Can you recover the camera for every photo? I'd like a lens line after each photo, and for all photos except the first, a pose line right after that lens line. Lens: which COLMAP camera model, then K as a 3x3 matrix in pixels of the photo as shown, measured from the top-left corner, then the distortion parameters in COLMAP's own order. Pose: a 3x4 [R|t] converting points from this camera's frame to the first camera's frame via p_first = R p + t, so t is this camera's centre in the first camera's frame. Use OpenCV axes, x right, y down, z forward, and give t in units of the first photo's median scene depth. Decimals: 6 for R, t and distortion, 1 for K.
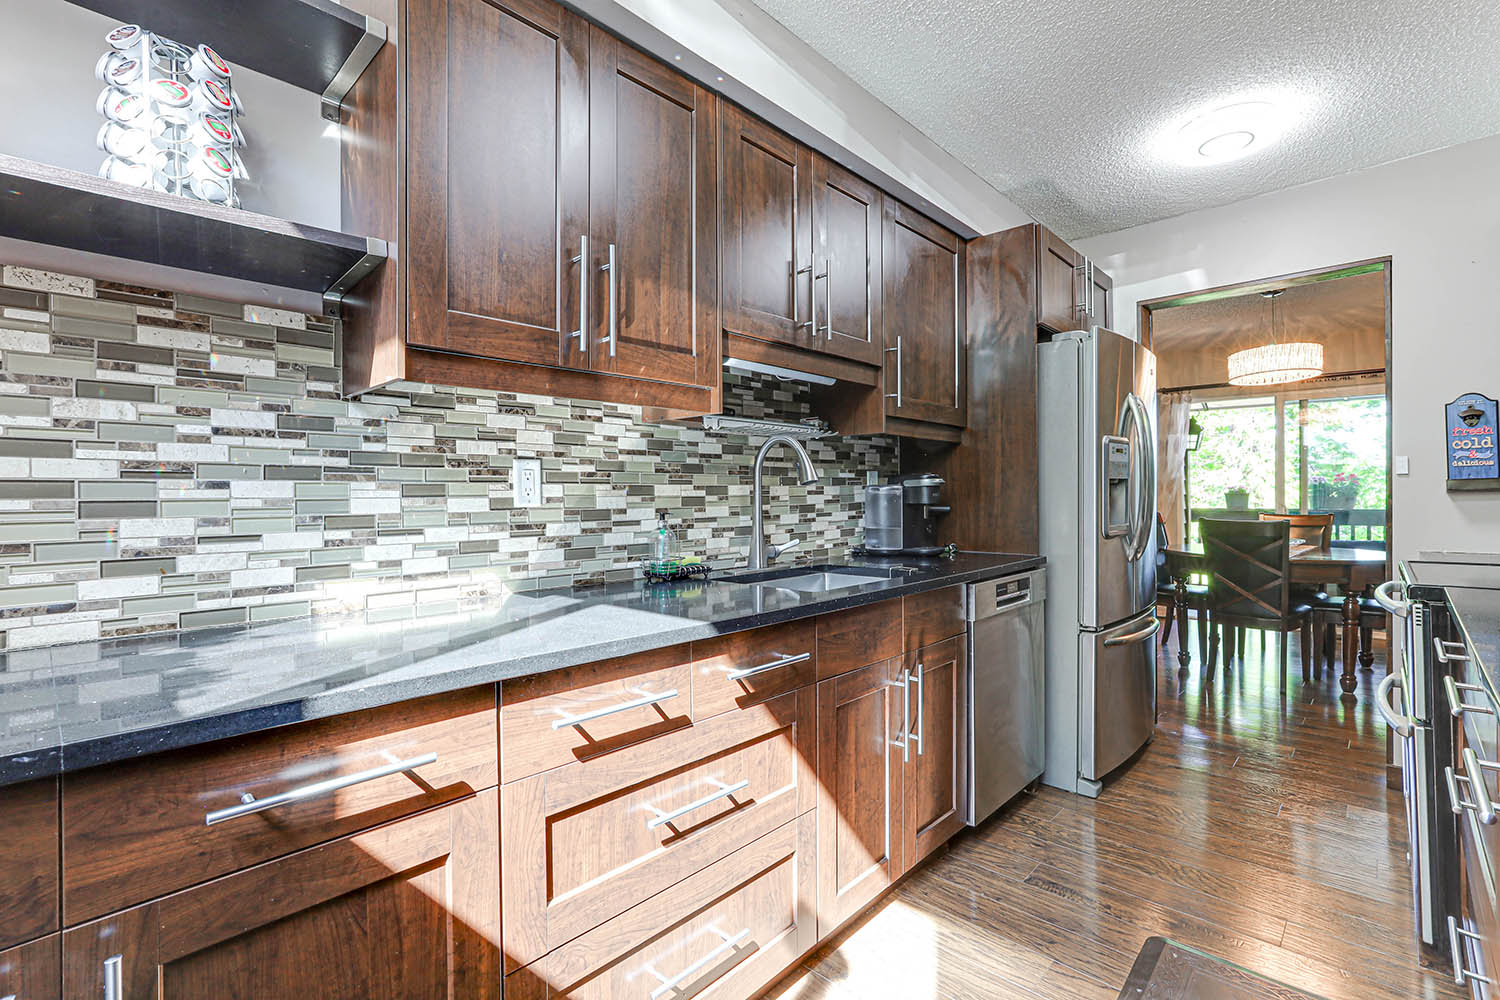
lens RADIAL K [[685.8, 0, 789.8], [0, 685.8, 487.0], [0, 0, 1]] dist [-0.040890, 0.028180]
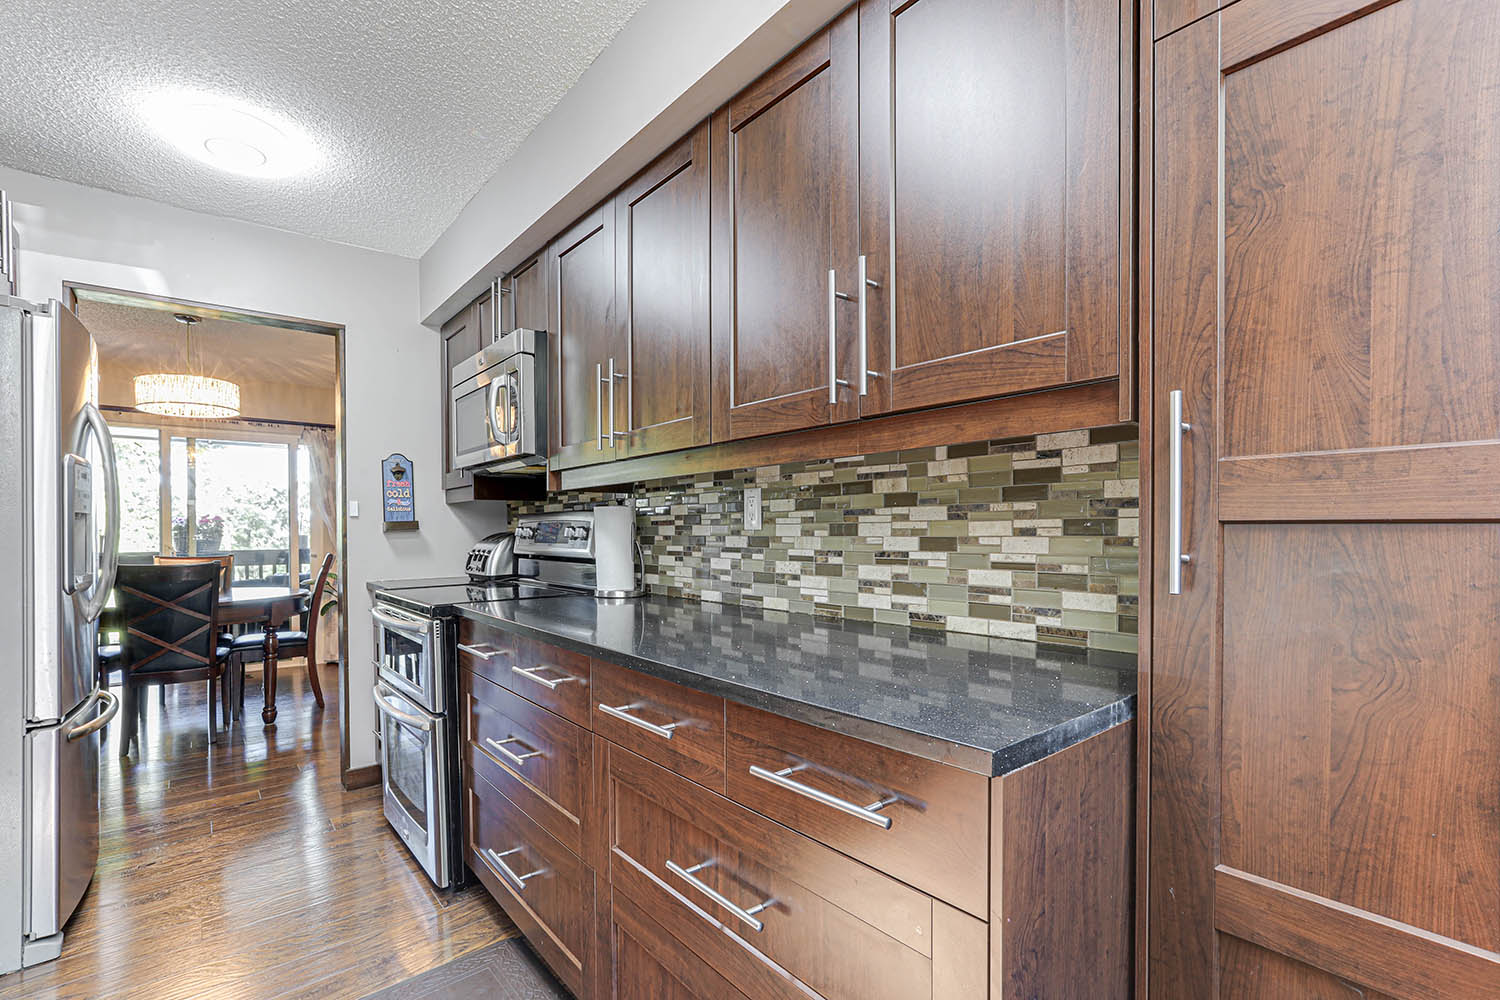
lens RADIAL K [[681.6, 0, 745.8], [0, 681.6, 531.7], [0, 0, 1]] dist [-0.041906, 0.025692]
pose [[0.158517, 0.002270, 0.987354, -0.146145], [-0.003898, 0.999991, -0.001673, 0.007363], [-0.987349, -0.003583, 0.158524, 0.175639]]
